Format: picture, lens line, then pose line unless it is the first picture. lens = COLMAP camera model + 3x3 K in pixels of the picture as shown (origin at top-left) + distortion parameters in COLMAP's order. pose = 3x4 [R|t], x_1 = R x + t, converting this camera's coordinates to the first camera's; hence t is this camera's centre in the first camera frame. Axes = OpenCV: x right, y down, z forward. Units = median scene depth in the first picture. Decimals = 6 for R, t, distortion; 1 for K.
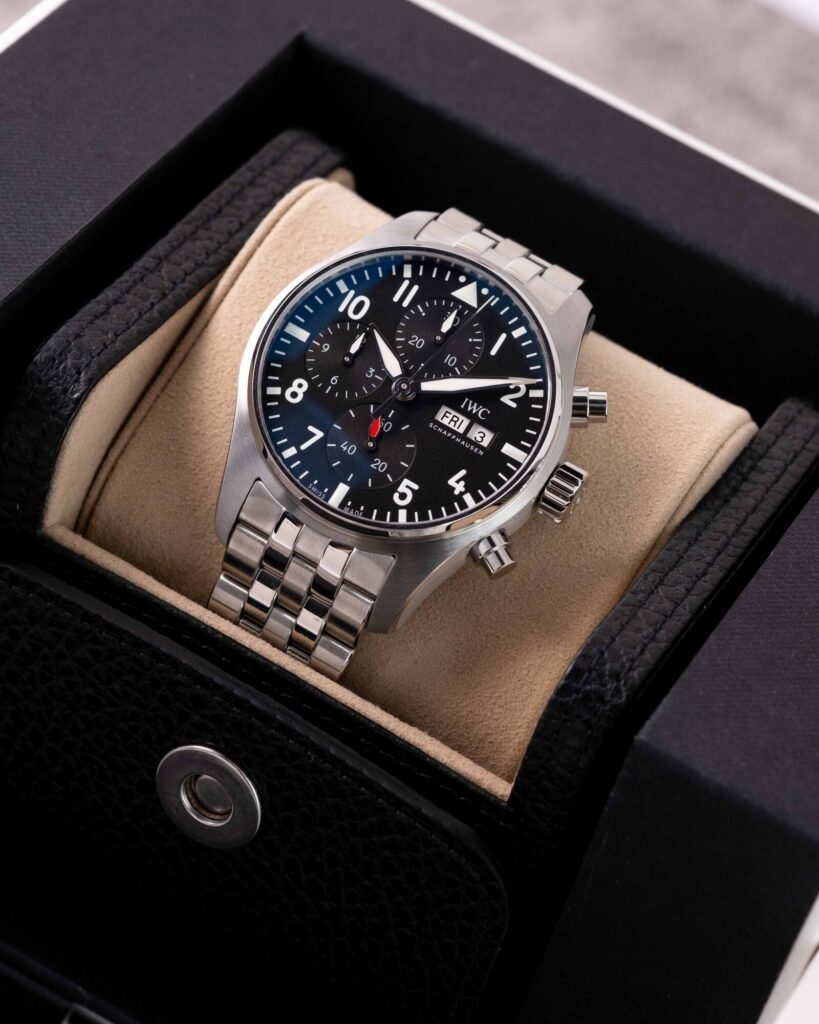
lens RADIAL K [[3927.9, 0, 418.7], [0, 3927.9, 461.6], [0, 0, 1]] dist [0.322614, 0.000000]
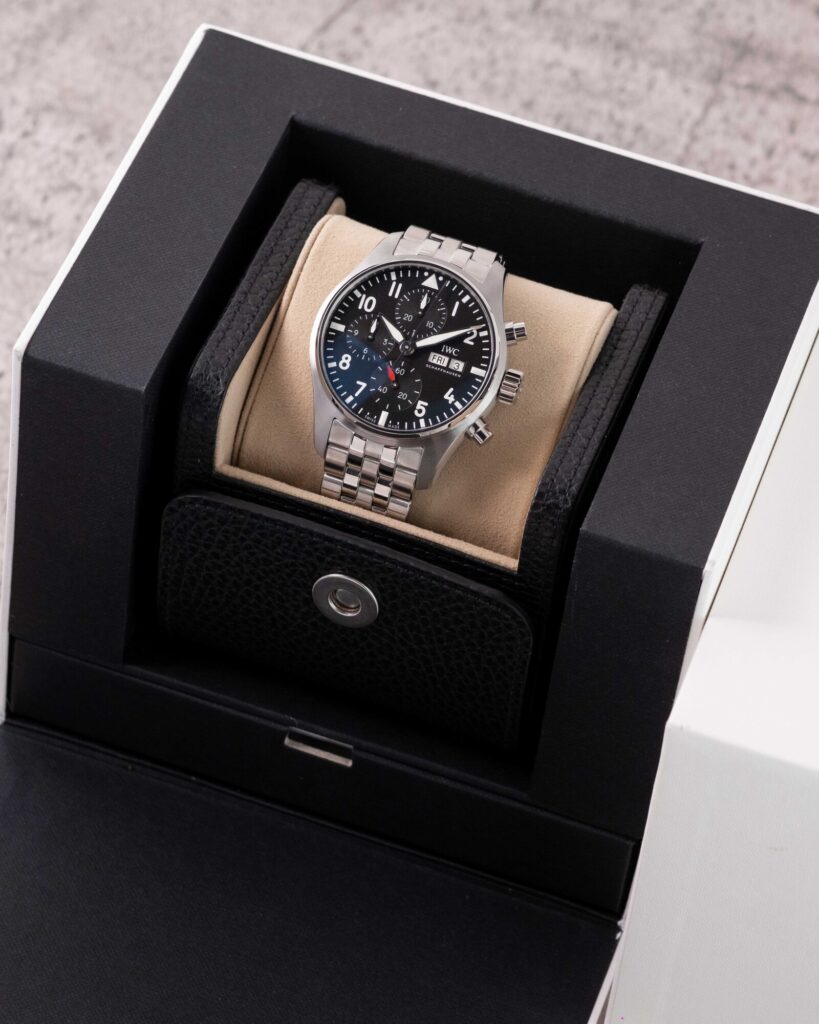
lens RADIAL K [[3927.9, 0, 414.4], [0, 3927.9, 511.7], [0, 0, 1]] dist [0.322614, 0.000000]
pose [[0.976745, -0.213828, -0.015704, 0.010890], [0.214007, 0.967859, 0.132097, -0.172132], [-0.013047, -0.132386, 0.991112, -0.687053]]
